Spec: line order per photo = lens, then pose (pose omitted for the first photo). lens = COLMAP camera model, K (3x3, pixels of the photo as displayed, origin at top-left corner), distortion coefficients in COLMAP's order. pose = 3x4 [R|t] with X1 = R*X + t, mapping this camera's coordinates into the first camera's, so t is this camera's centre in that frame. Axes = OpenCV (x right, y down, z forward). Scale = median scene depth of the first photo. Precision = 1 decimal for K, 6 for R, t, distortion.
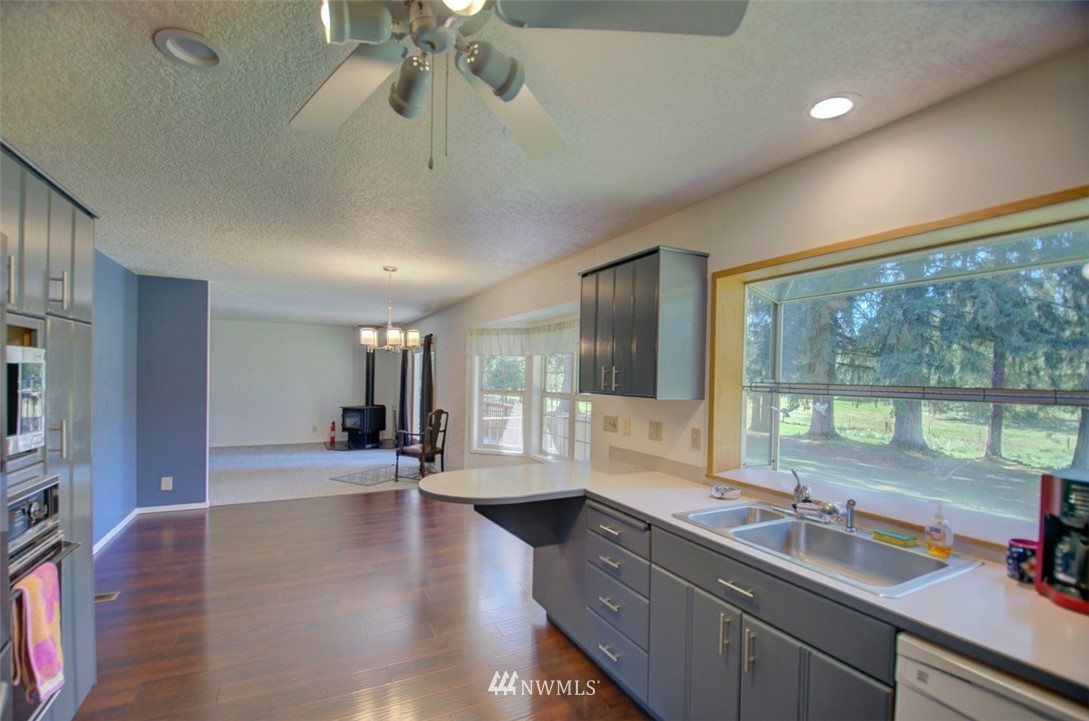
lens RADIAL K [[484.2, 0, 539.8], [0, 484.2, 374.3], [0, 0, 1]] dist [-0.013281, -0.000600]
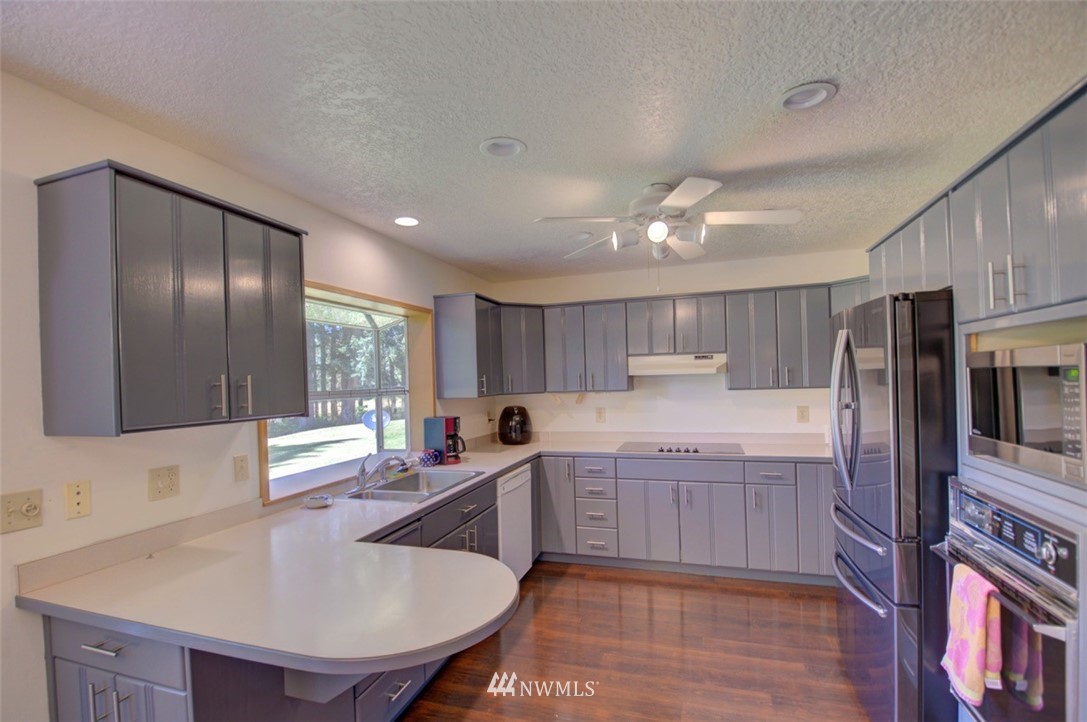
lens RADIAL K [[483.3, 0, 538.8], [0, 483.3, 374.8], [0, 0, 1]] dist [-0.013281, -0.000600]
pose [[-0.702825, 0.011756, 0.711265, -0.520041], [0.017017, 0.999855, 0.000289, -0.010234], [-0.711159, 0.012306, -0.702924, 1.081440]]
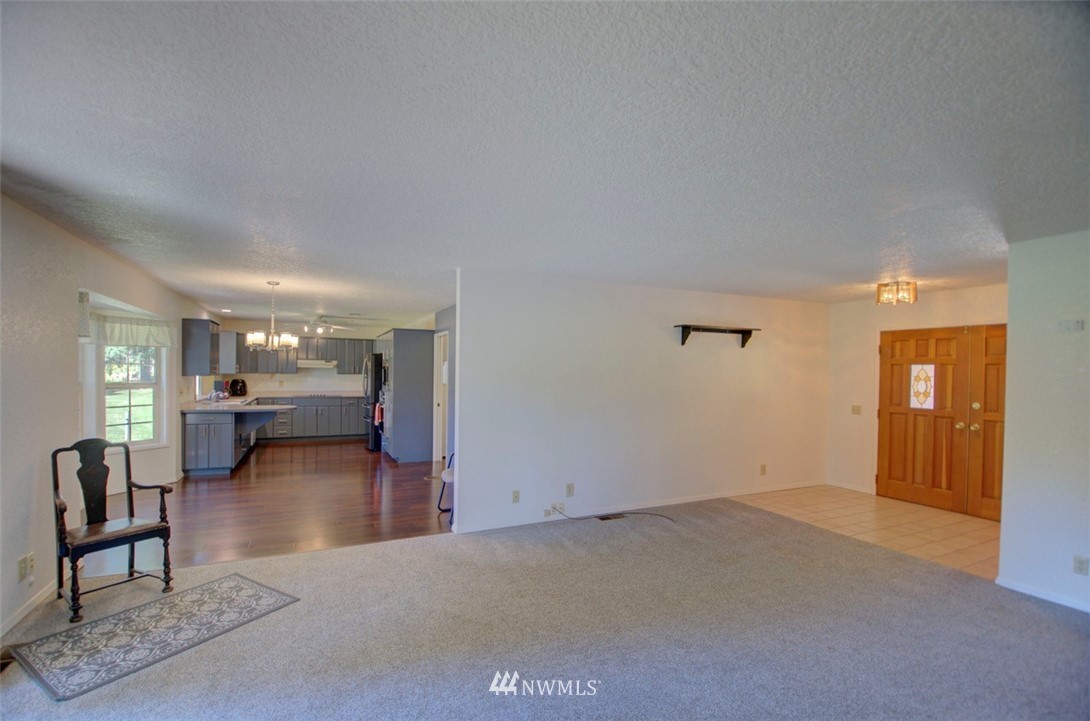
lens RADIAL K [[484.6, 0, 540.3], [0, 484.6, 374.3], [0, 0, 1]] dist [-0.013281, -0.000600]
pose [[-0.999115, -0.028811, 0.030631, -1.486958], [-0.028648, 0.999573, 0.005752, -0.021373], [-0.030783, 0.004870, -0.999514, 3.168033]]
